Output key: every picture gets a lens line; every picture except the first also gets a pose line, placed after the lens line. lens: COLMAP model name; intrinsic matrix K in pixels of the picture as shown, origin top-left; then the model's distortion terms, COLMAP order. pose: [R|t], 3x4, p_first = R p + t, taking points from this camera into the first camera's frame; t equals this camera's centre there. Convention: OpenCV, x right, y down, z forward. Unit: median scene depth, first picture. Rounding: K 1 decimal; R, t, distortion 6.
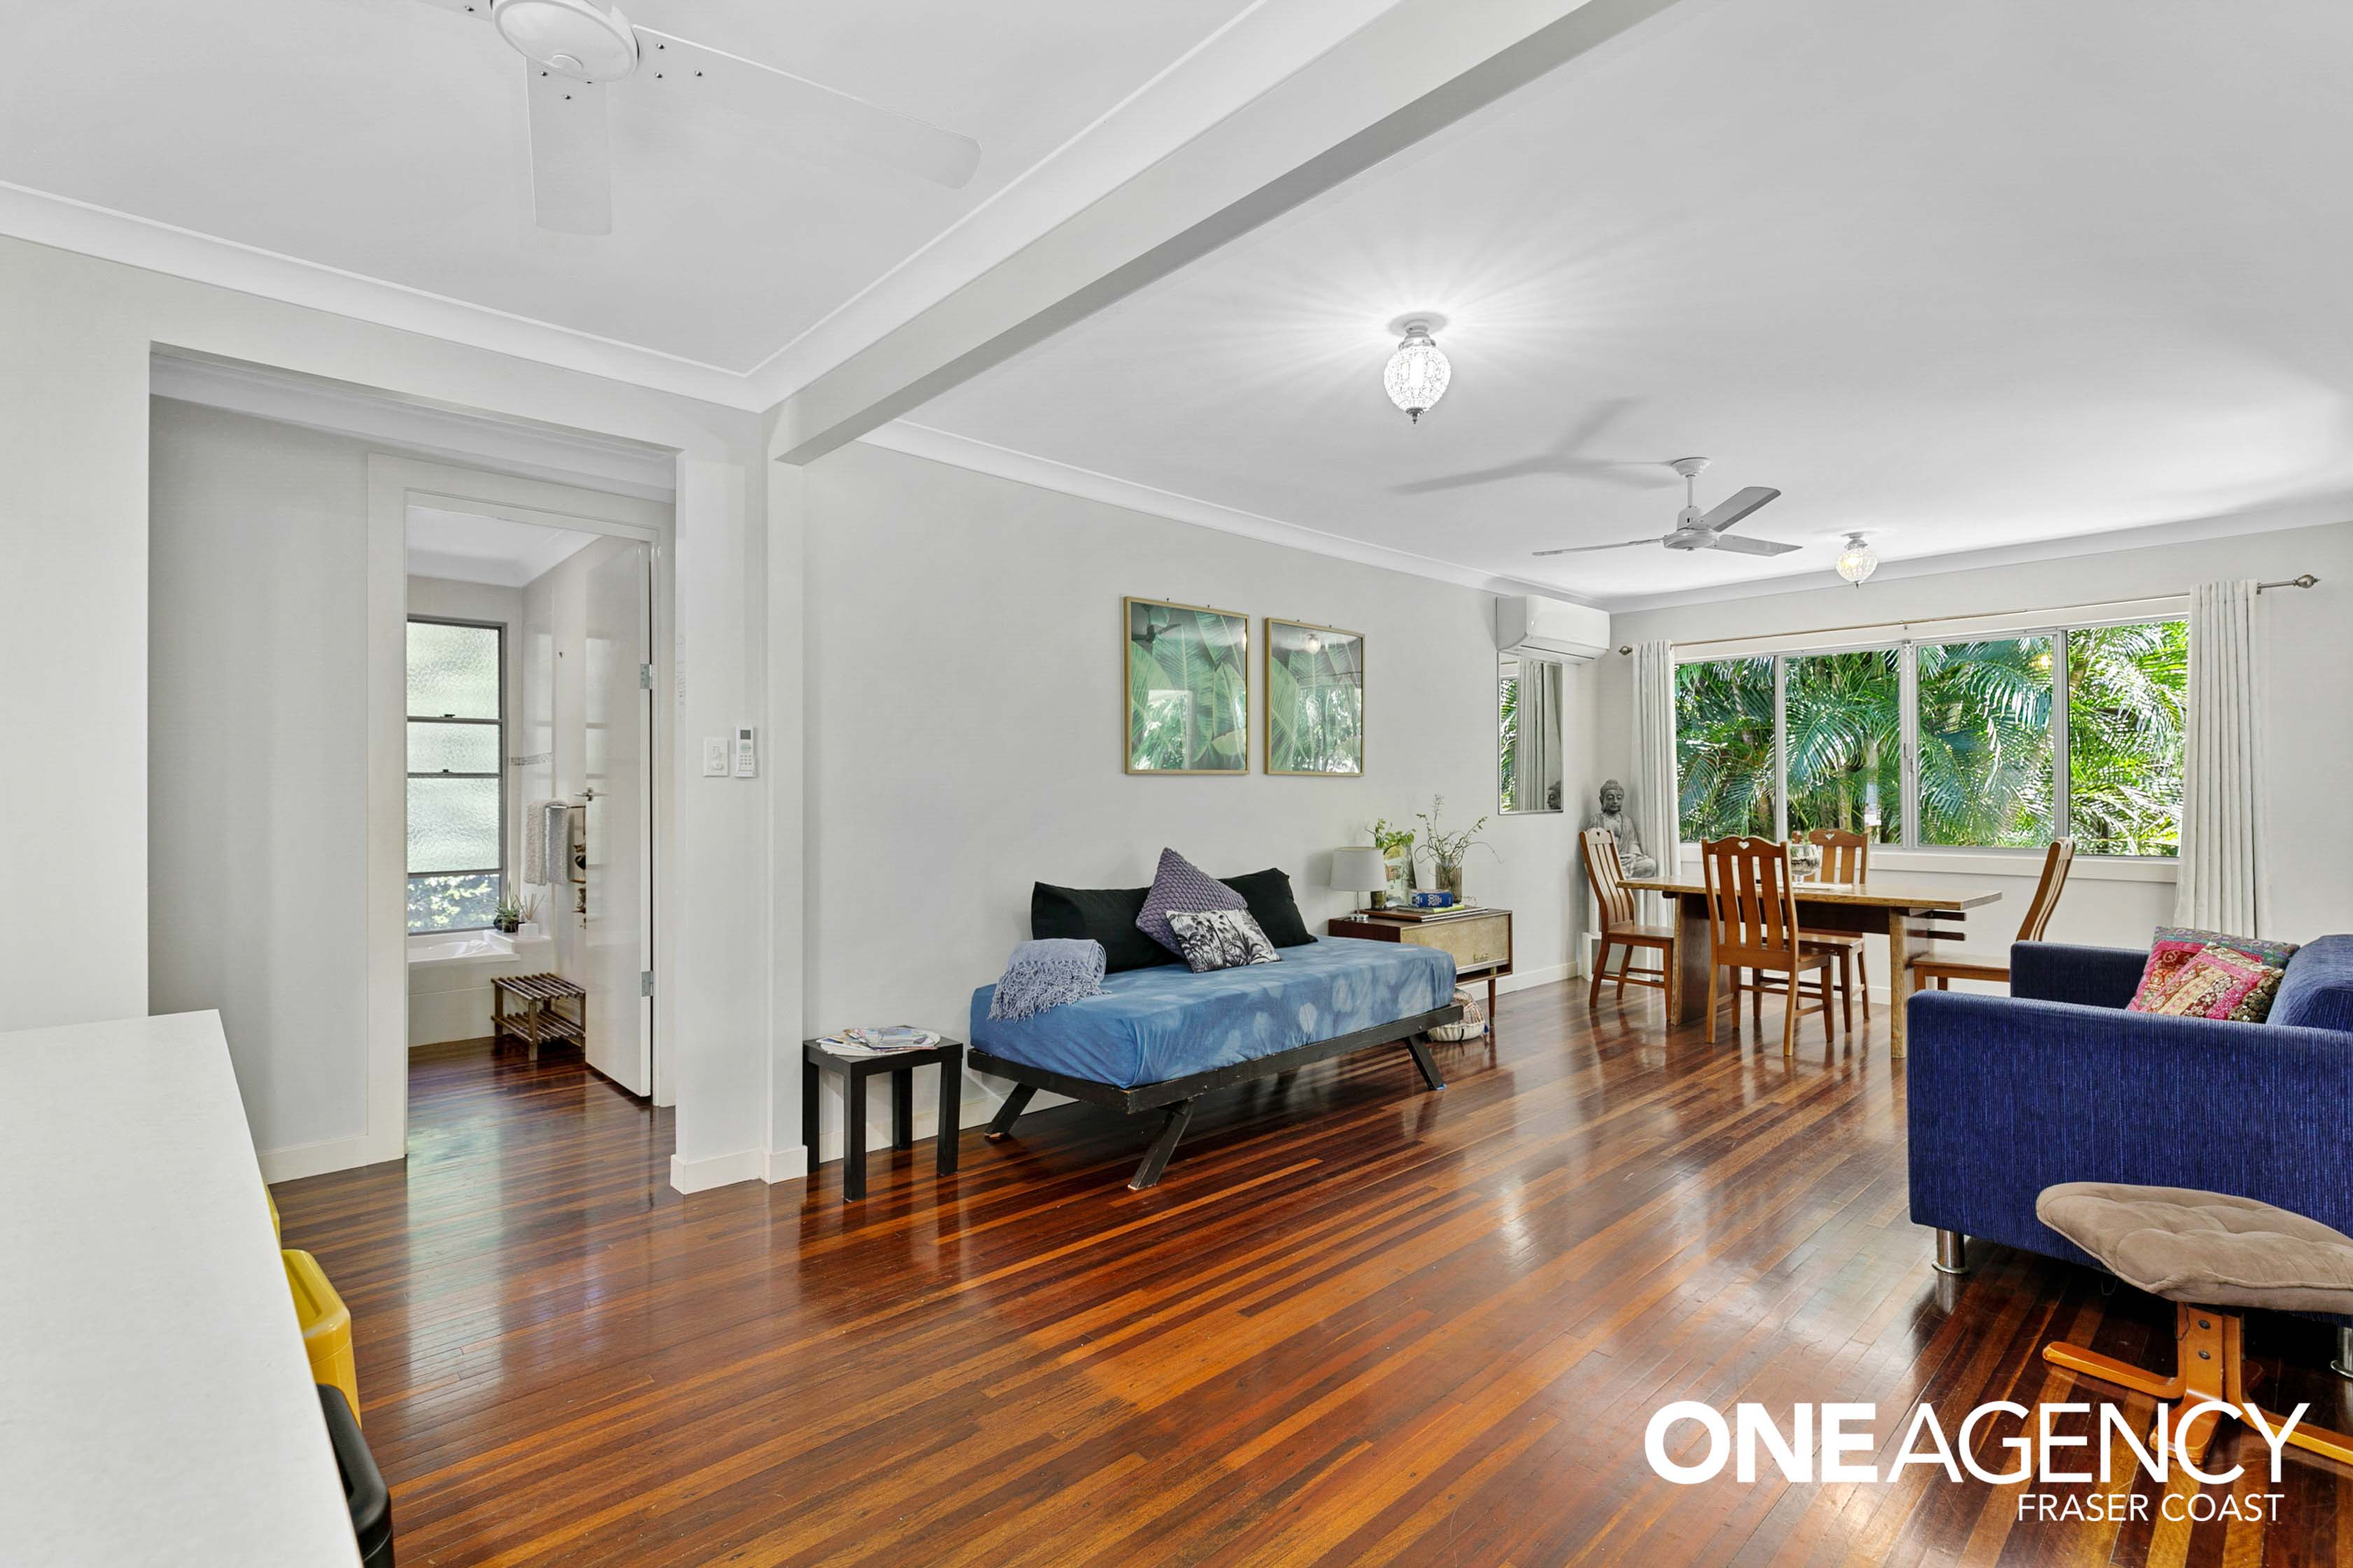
lens RADIAL K [[1070.4, 0, 1182.8], [0, 1070.4, 792.5], [0, 0, 1]] dist [0.021509, 0.000532]
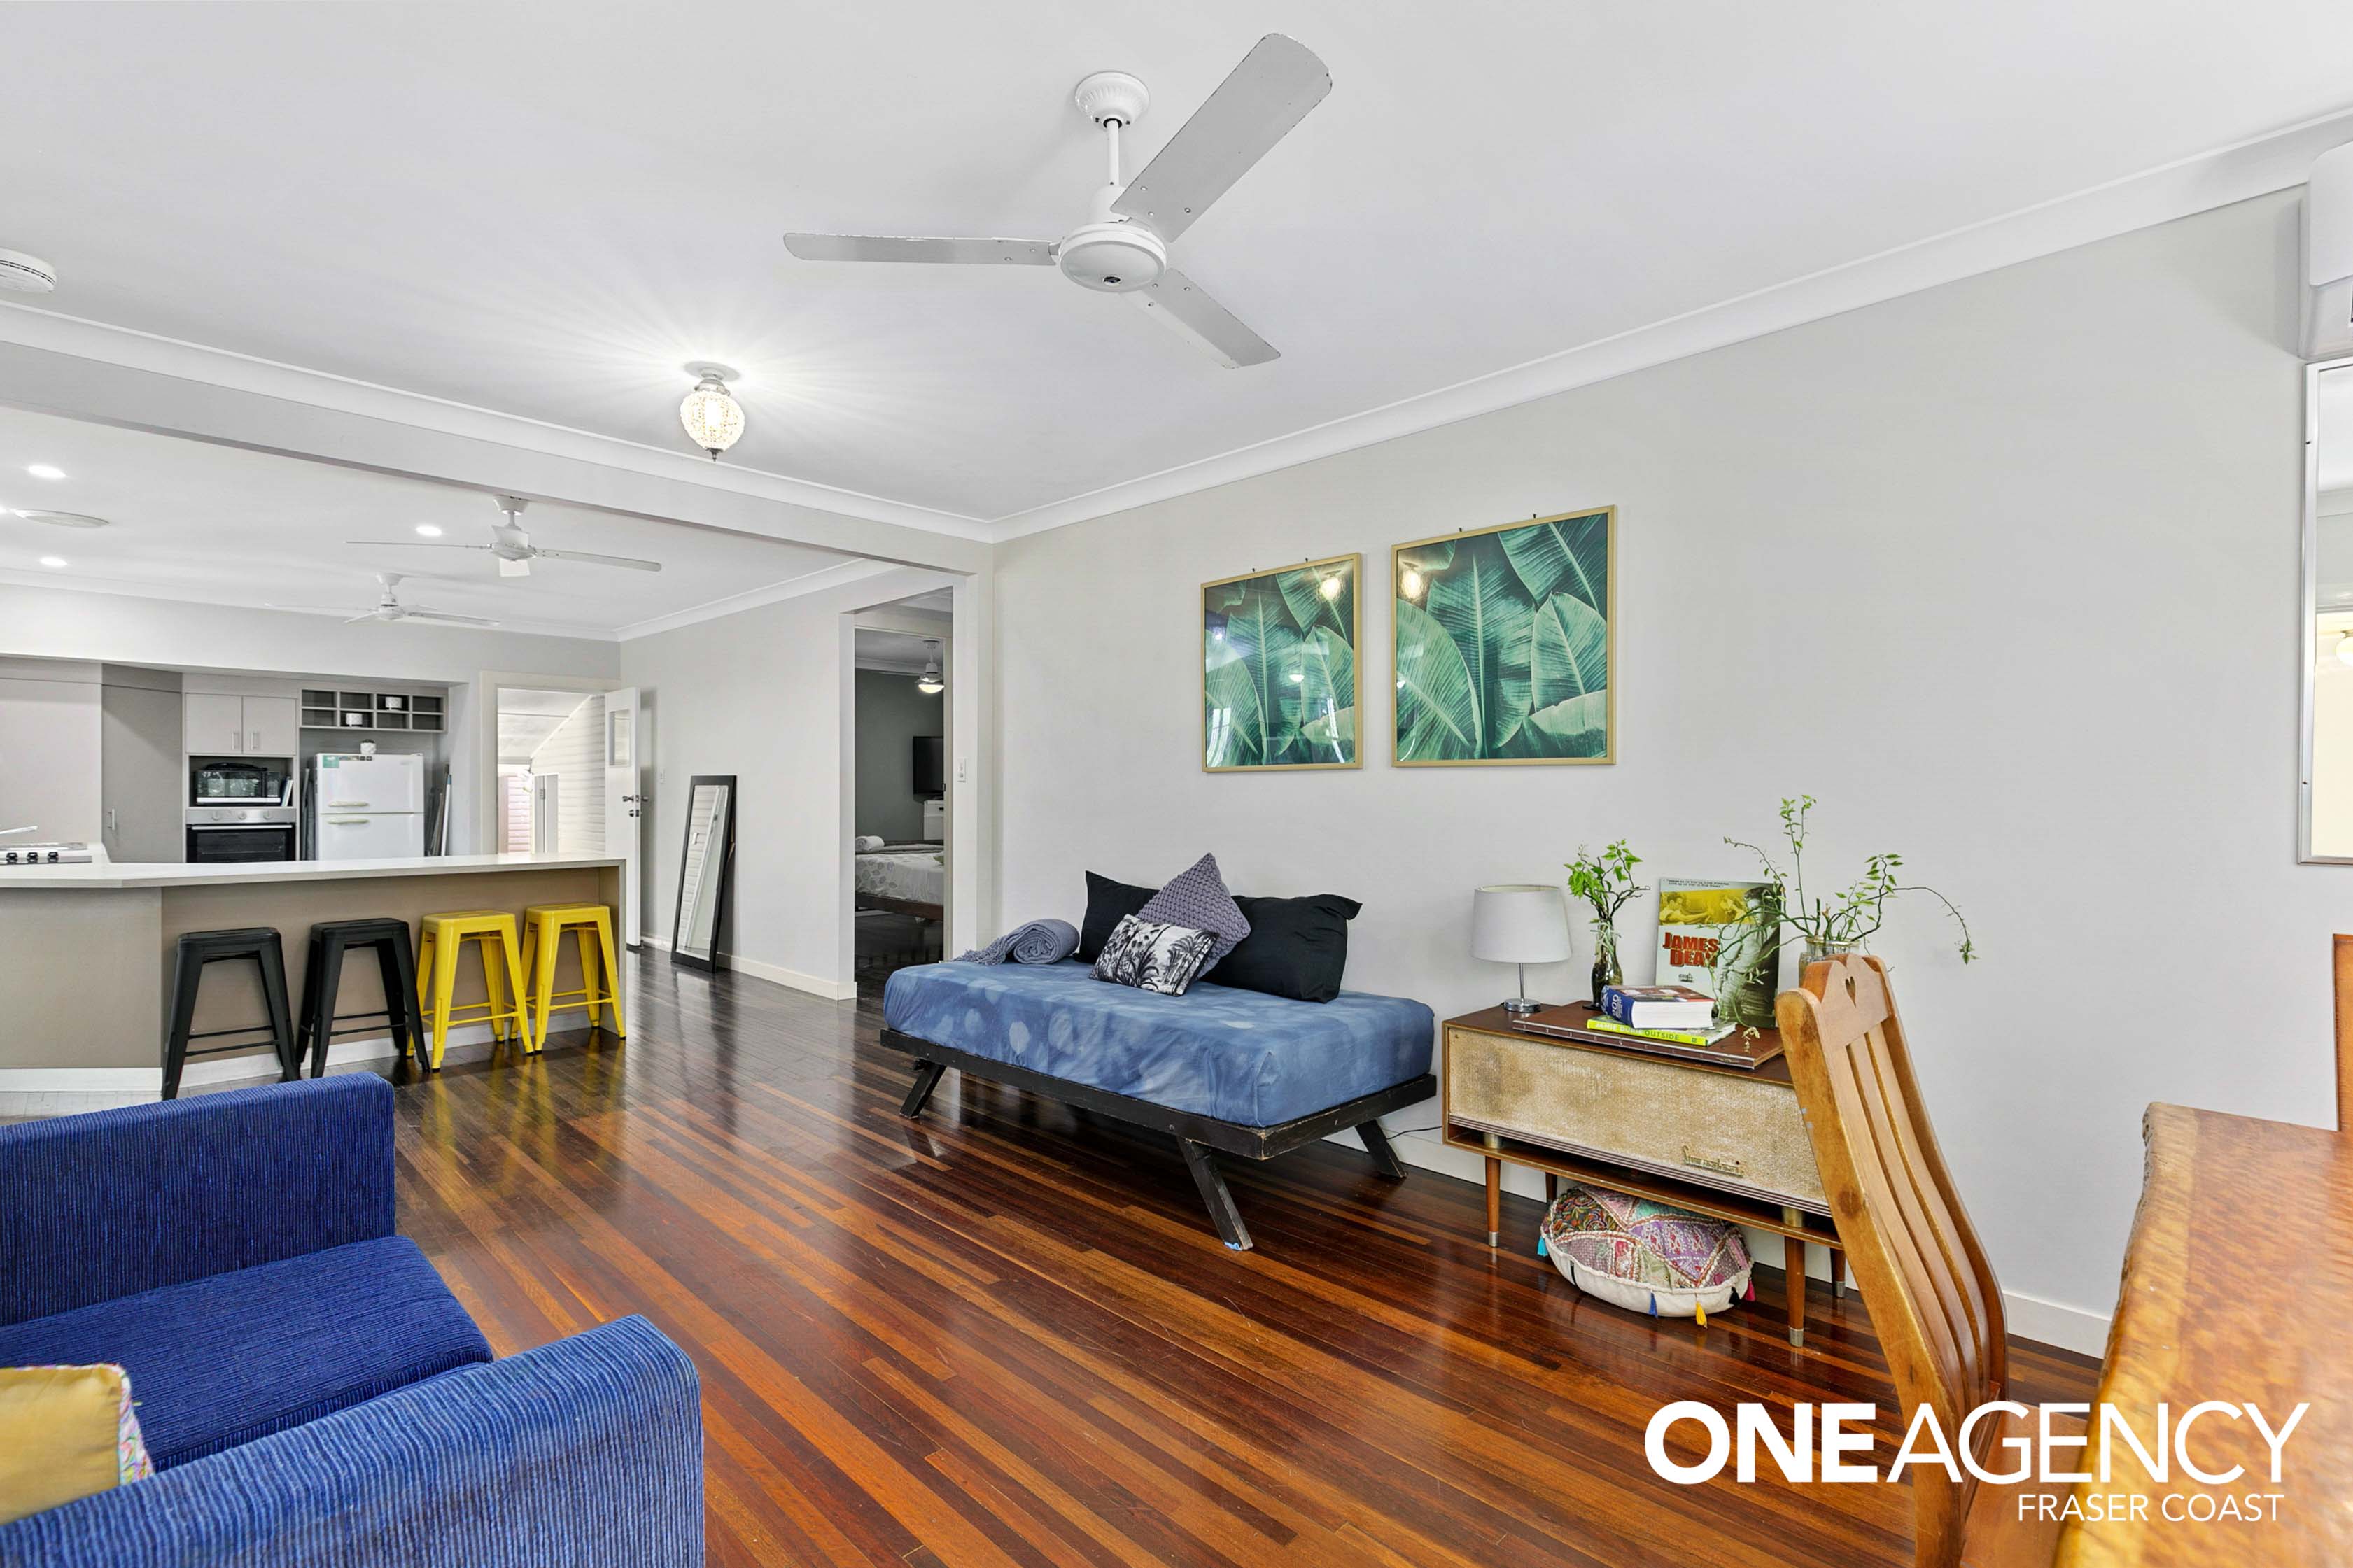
lens RADIAL K [[1070.4, 0, 1177.6], [0, 1070.4, 781.9], [0, 0, 1]] dist [0.021509, 0.000532]
pose [[0.034014, -0.003835, -0.999414, 1.004170], [0.002312, 0.999990, -0.003759, -0.005572], [0.999419, -0.002182, 0.034022, 1.062849]]
